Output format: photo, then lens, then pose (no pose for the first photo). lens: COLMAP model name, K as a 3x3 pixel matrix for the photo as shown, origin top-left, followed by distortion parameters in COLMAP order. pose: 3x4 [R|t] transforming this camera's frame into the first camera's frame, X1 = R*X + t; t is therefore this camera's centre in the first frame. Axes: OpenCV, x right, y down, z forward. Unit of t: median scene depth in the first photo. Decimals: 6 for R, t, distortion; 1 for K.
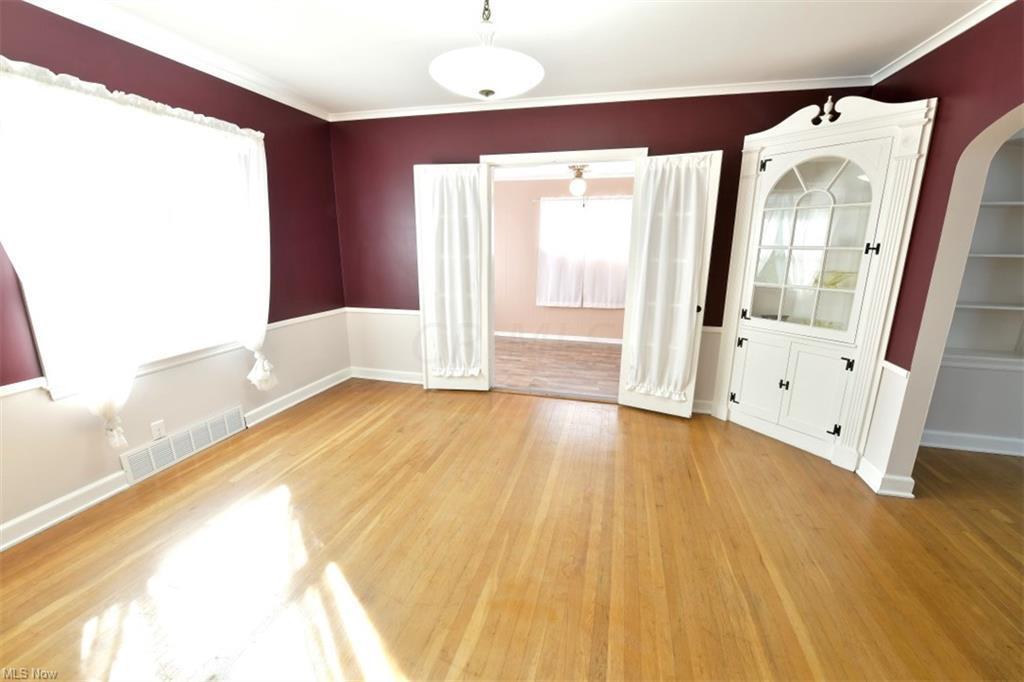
lens RADIAL K [[416.6, 0, 513.4], [0, 416.6, 330.5], [0, 0, 1]] dist [-0.019830, -0.000214]
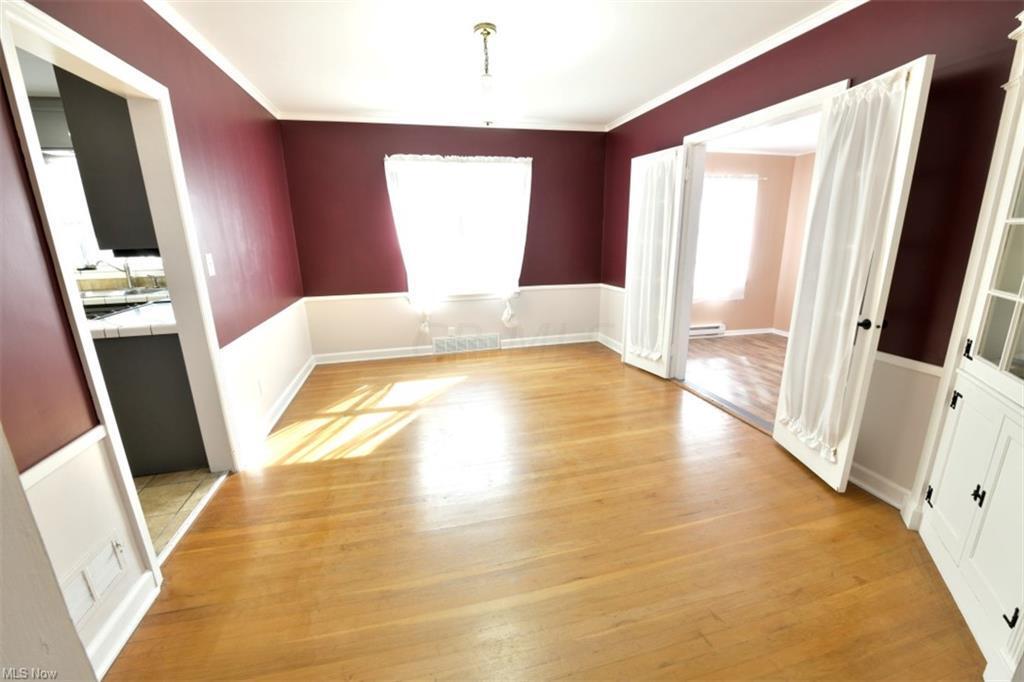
lens RADIAL K [[408.9, 0, 512.7], [0, 408.9, 340.1], [0, 0, 1]] dist [-0.015418, -0.000139]
pose [[0.473737, 0.202001, -0.857186, 0.654036], [-0.161765, 0.976737, 0.140772, -0.025651], [0.865682, 0.071974, 0.495393, 0.218800]]
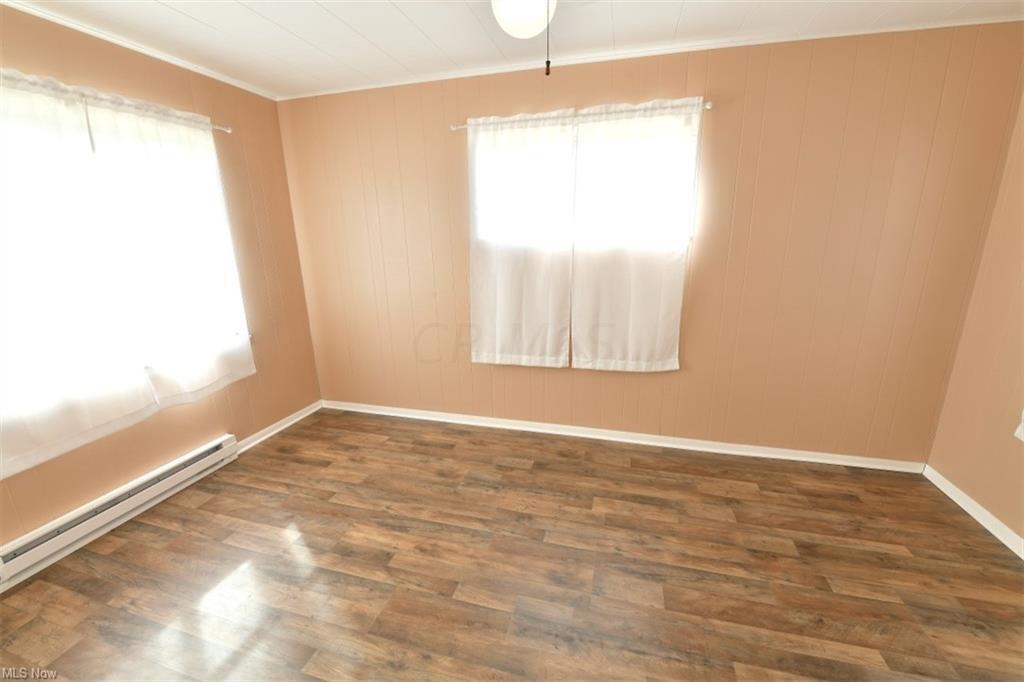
lens RADIAL K [[408.9, 0, 512.7], [0, 408.9, 340.1], [0, 0, 1]] dist [-0.015418, -0.000139]
pose [[0.999525, -0.023746, -0.019629, 0.200806], [0.024729, 0.998368, 0.051480, -0.198151], [0.018374, -0.051941, 0.998481, 1.001515]]
